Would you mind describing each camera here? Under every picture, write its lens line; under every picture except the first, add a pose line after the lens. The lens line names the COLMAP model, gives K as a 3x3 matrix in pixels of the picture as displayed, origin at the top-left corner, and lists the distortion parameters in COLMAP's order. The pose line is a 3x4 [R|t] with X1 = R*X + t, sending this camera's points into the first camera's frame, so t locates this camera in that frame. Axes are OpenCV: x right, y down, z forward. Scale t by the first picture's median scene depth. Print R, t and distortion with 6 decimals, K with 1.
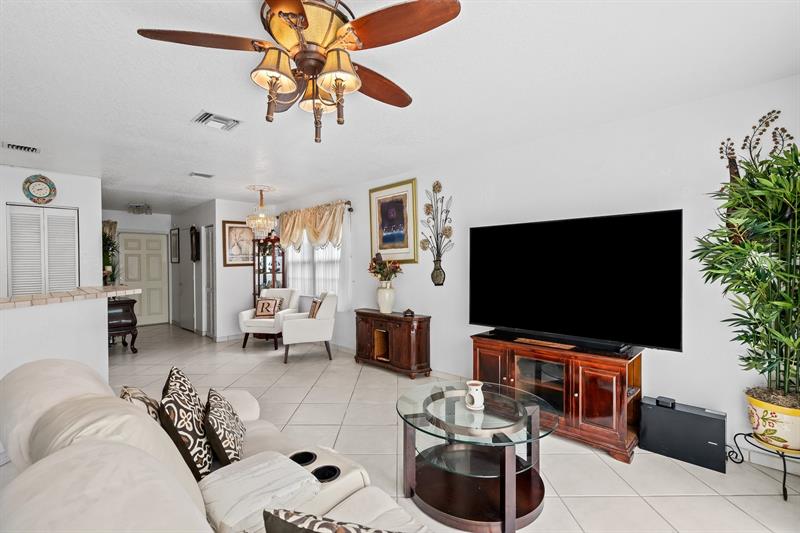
lens RADIAL K [[362.5, 0, 398.3], [0, 362.5, 265.0], [0, 0, 1]] dist [-0.001821, -0.000030]
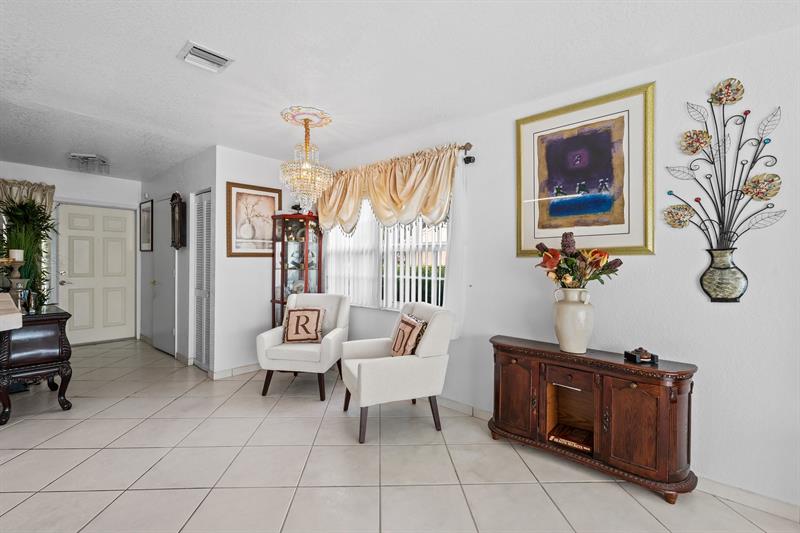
lens RADIAL K [[357.6, 0, 400.0], [0, 357.6, 266.5], [0, 0, 1]] dist [-0.002463, -0.000539]
pose [[0.997868, 0.020724, 0.061892, -0.248039], [-0.021144, 0.999758, 0.006140, 0.012160], [-0.061750, -0.007436, 0.998064, 0.411825]]
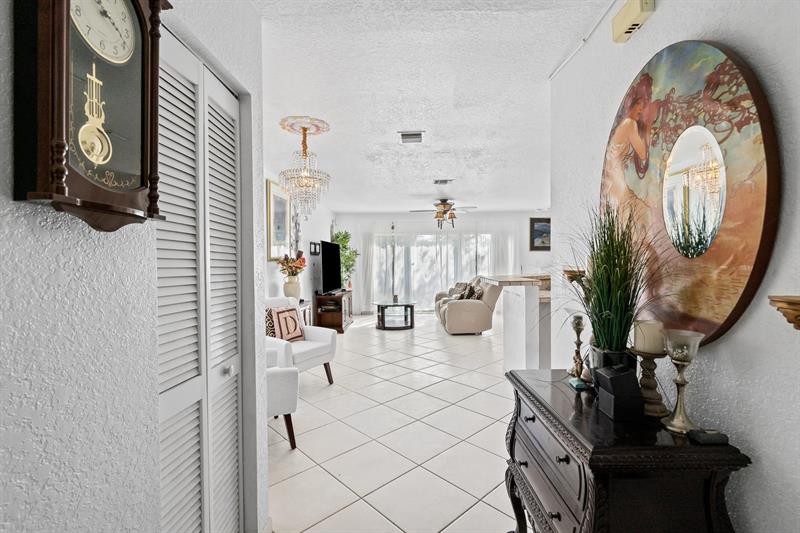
lens RADIAL K [[362.5, 0, 398.3], [0, 362.5, 265.0], [0, 0, 1]] dist [-0.001821, -0.000030]
pose [[-0.682093, 0.008263, 0.731219, -0.839262], [0.020894, 0.999748, 0.008193, 0.006322], [-0.730967, 0.020866, -0.682093, 1.209015]]
